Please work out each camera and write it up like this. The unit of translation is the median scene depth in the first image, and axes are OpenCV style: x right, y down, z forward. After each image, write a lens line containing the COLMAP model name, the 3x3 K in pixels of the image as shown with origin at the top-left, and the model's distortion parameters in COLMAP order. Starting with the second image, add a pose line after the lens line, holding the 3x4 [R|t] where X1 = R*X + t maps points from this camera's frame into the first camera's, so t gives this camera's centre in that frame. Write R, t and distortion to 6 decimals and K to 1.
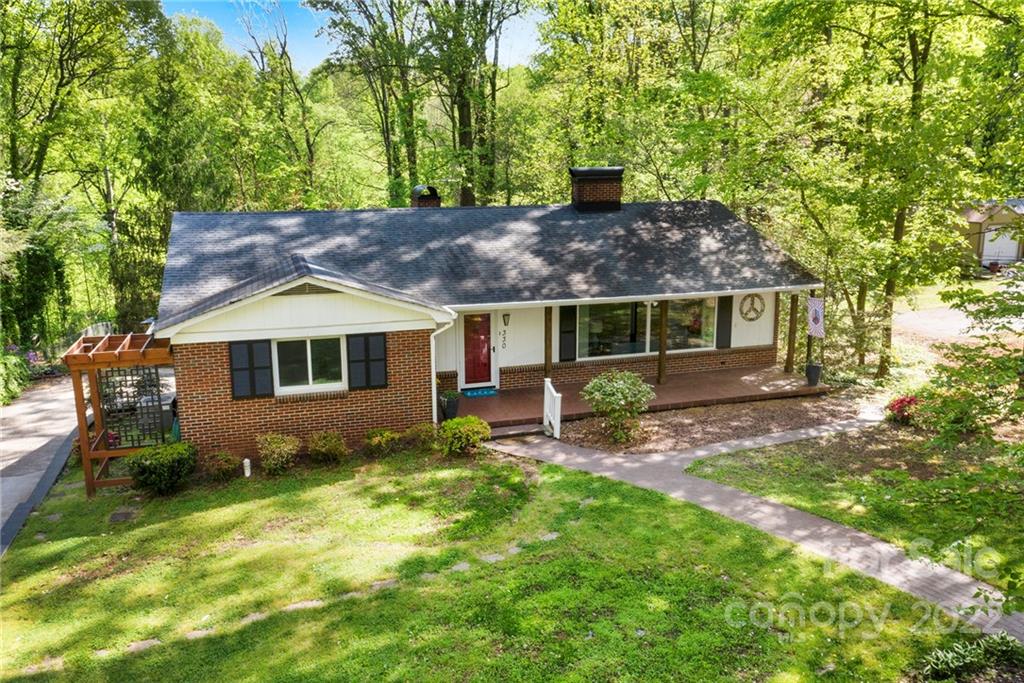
lens RADIAL K [[796.9, 0, 511.5], [0, 796.9, 330.0], [0, 0, 1]] dist [-0.011446, -0.004928]
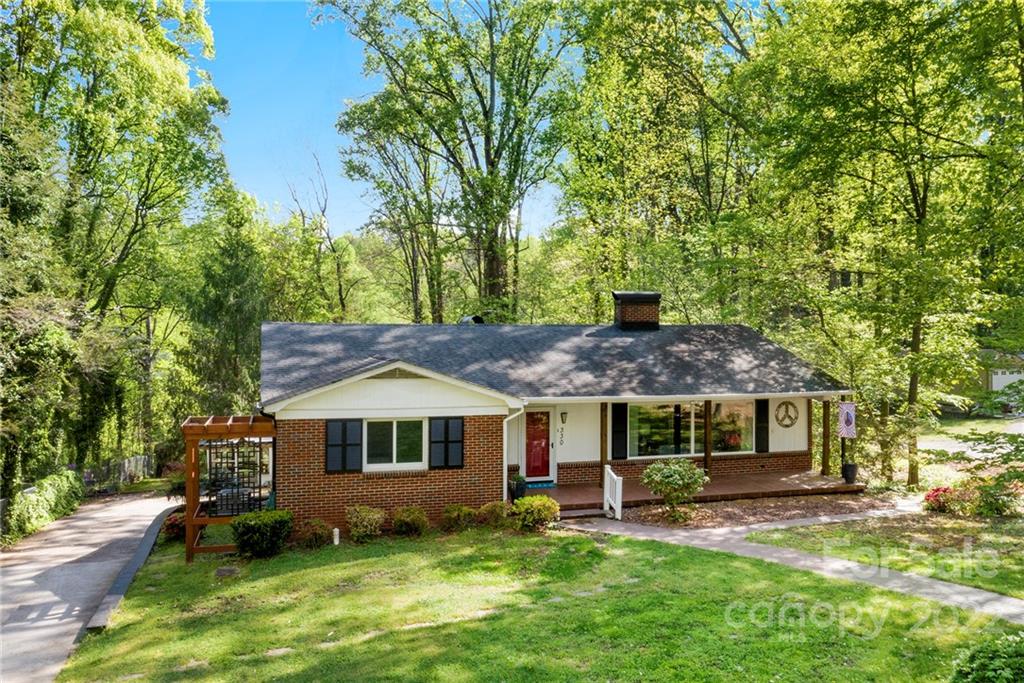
lens RADIAL K [[796.9, 0, 511.5], [0, 796.9, 330.0], [0, 0, 1]] dist [-0.011446, -0.004928]
pose [[0.999948, 0.008655, -0.005447, -0.083104], [-0.009609, 0.977490, -0.210761, 0.113164], [0.003501, 0.210802, 0.977522, -0.101667]]
